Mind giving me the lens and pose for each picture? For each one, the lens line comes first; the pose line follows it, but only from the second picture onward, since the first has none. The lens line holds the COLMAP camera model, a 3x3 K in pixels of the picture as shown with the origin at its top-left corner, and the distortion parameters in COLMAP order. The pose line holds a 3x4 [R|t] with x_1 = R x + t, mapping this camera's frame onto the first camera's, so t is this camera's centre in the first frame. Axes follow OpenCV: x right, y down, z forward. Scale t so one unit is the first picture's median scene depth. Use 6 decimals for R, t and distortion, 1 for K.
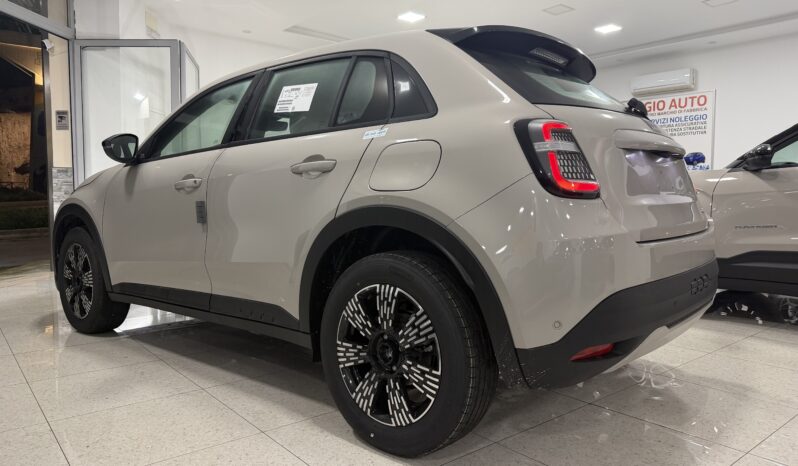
lens RADIAL K [[534.6, 0, 399.6], [0, 534.6, 232.1], [0, 0, 1]] dist [0.013474, -0.019777]
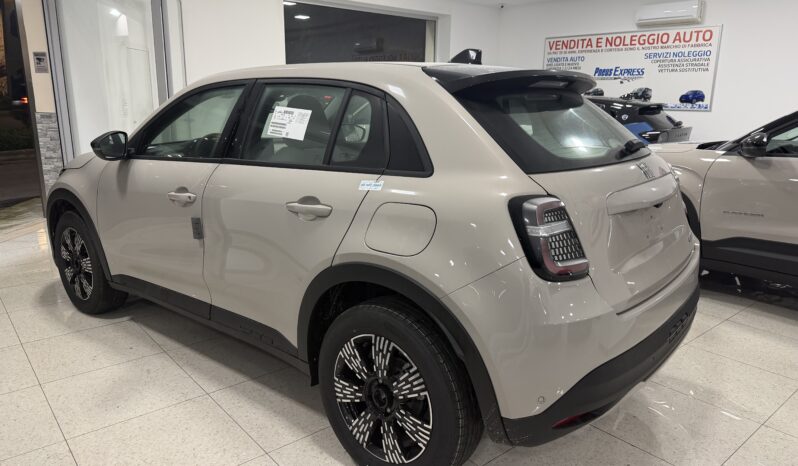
lens RADIAL K [[534.6, 0, 399.9], [0, 534.6, 232.3], [0, 0, 1]] dist [0.013474, -0.019777]
pose [[0.999856, 0.007223, 0.015344, -0.004673], [-0.009626, 0.986606, 0.162839, -0.209909], [-0.013963, -0.162963, 0.986533, -0.002014]]
